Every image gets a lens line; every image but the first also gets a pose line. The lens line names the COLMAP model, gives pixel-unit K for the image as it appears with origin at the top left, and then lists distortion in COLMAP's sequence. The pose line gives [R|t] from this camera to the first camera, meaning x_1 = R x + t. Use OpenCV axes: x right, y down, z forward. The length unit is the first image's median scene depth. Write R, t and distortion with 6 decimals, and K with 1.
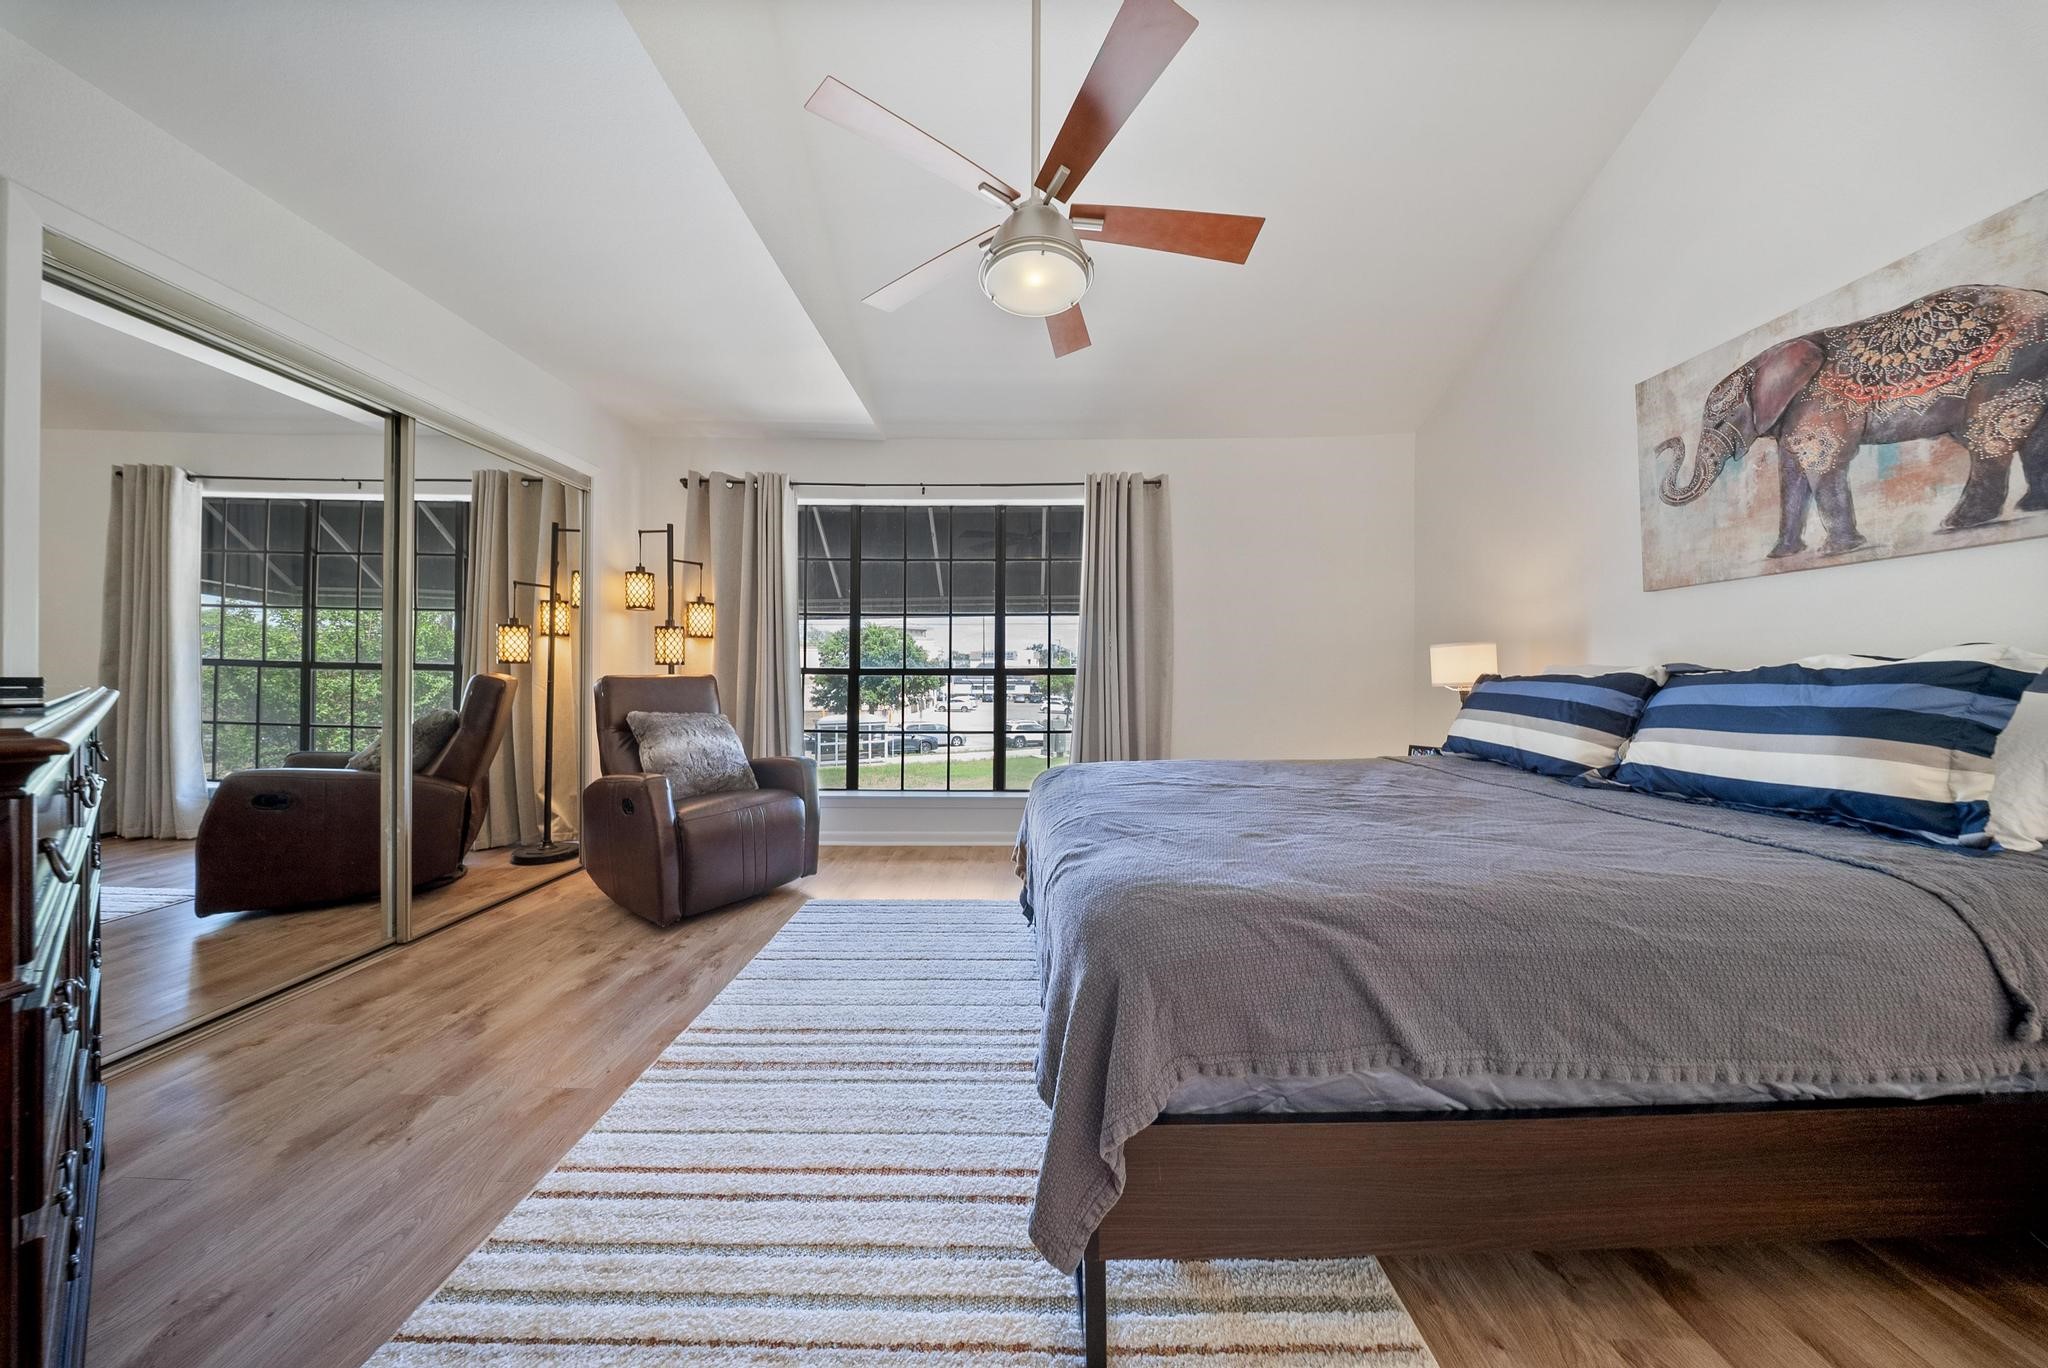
lens RADIAL K [[610.7, 0, 1007.7], [0, 610.7, 662.8], [0, 0, 1]] dist [0.001455, -0.000048]
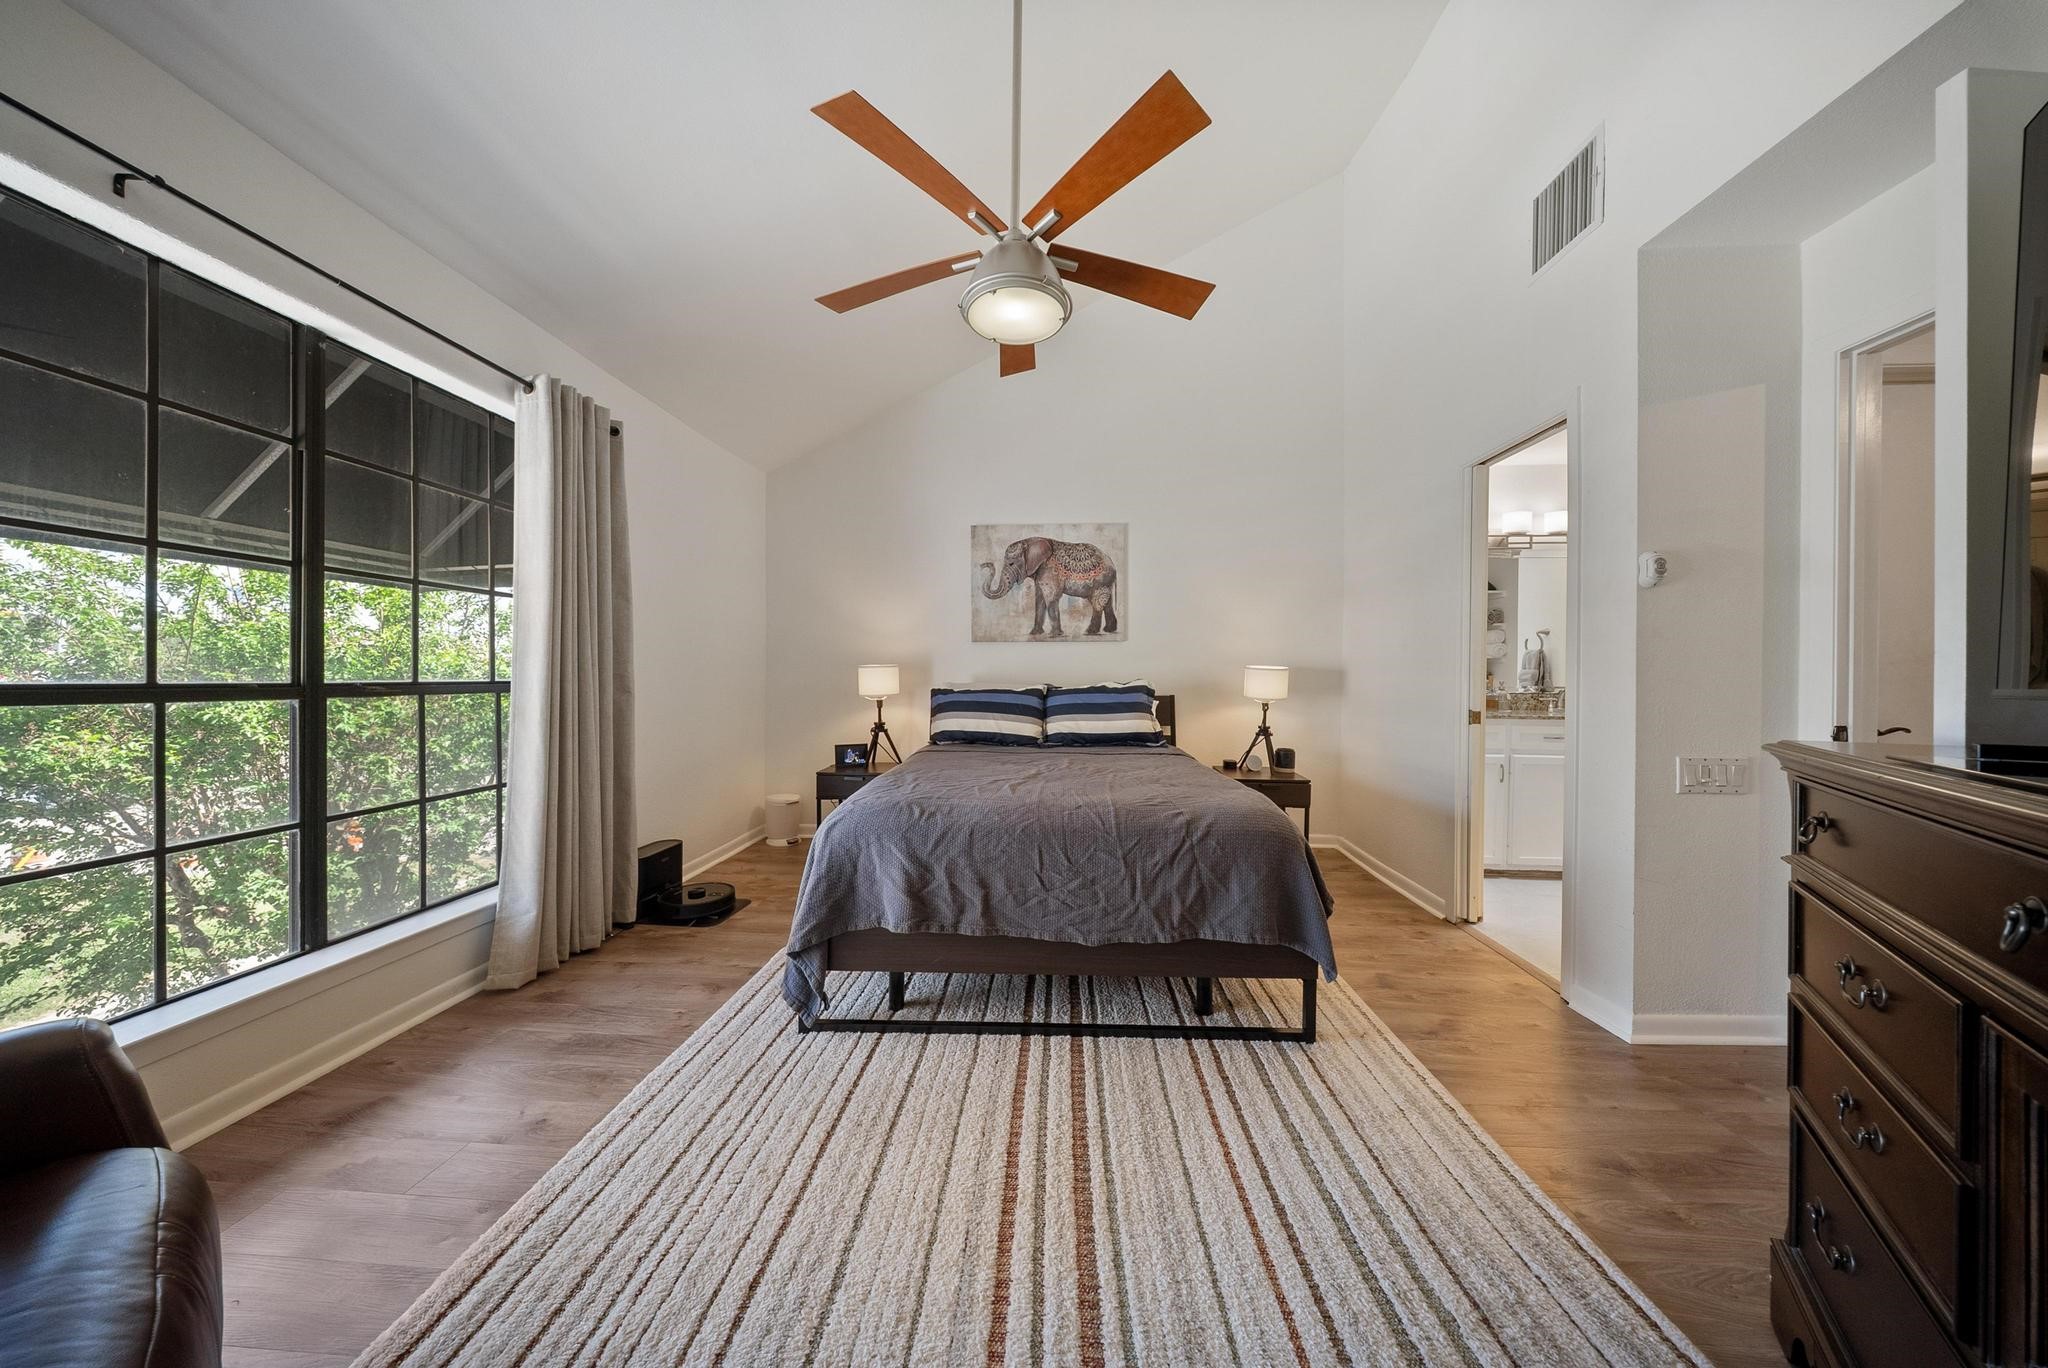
lens RADIAL K [[632.1, 0, 1038.7], [0, 632.1, 675.5], [0, 0, 1]] dist [-0.000807, -0.000062]
pose [[0.025368, 0.006727, 0.999656, -1.011050], [-0.019793, 0.999785, -0.006226, -0.012415], [-0.999482, -0.019628, 0.025496, 0.940582]]
